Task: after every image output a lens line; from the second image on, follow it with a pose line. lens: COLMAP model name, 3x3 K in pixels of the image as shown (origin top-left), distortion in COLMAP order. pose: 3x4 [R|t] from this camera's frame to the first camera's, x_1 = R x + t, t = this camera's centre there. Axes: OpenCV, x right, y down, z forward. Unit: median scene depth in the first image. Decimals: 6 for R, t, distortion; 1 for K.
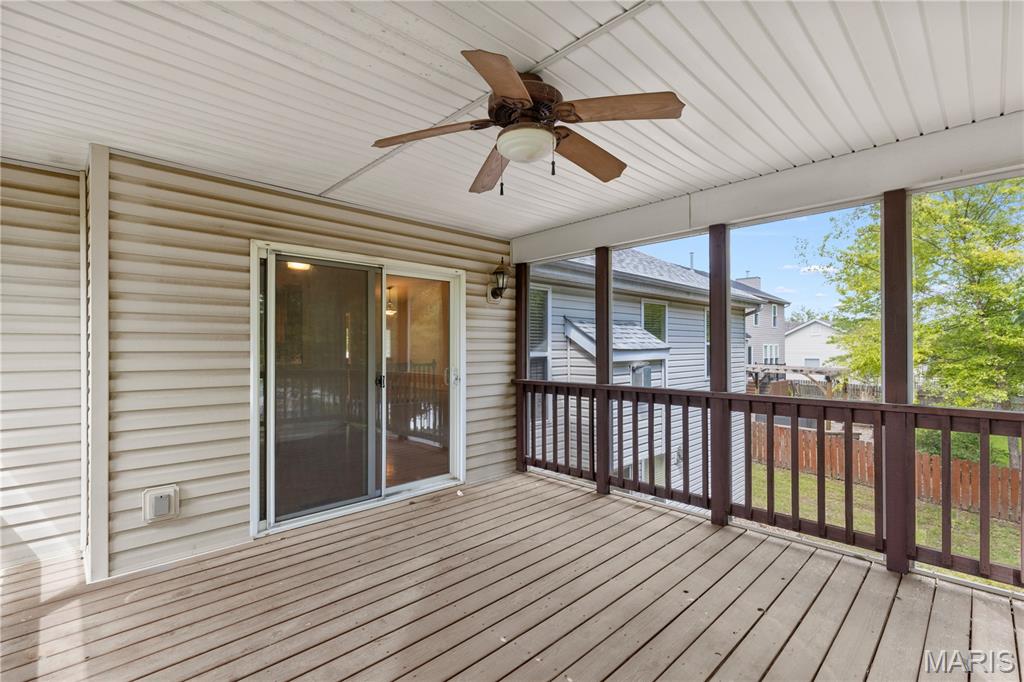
lens RADIAL K [[471.7, 0, 512.0], [0, 471.7, 341.0], [0, 0, 1]] dist [0.001043, 0.000166]
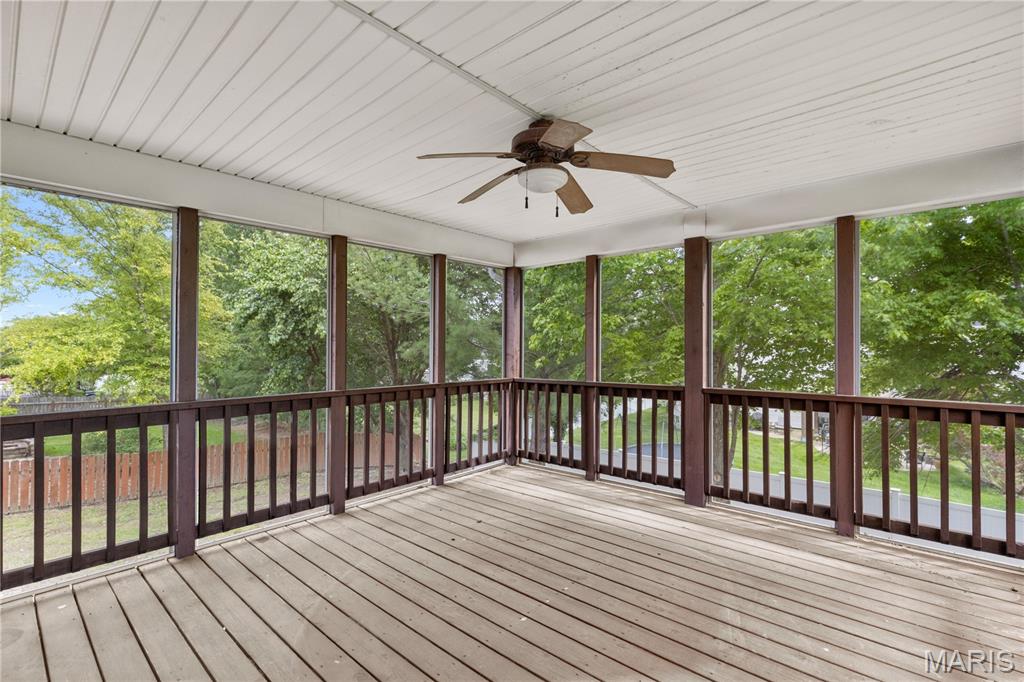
lens RADIAL K [[471.7, 0, 512.0], [0, 471.7, 341.0], [0, 0, 1]] dist [0.001043, 0.000166]
pose [[-0.072323, 0.015284, 0.997264, -0.624585], [-0.007477, 0.999846, -0.015865, 0.005885], [-0.997353, -0.008604, -0.072198, 0.625694]]
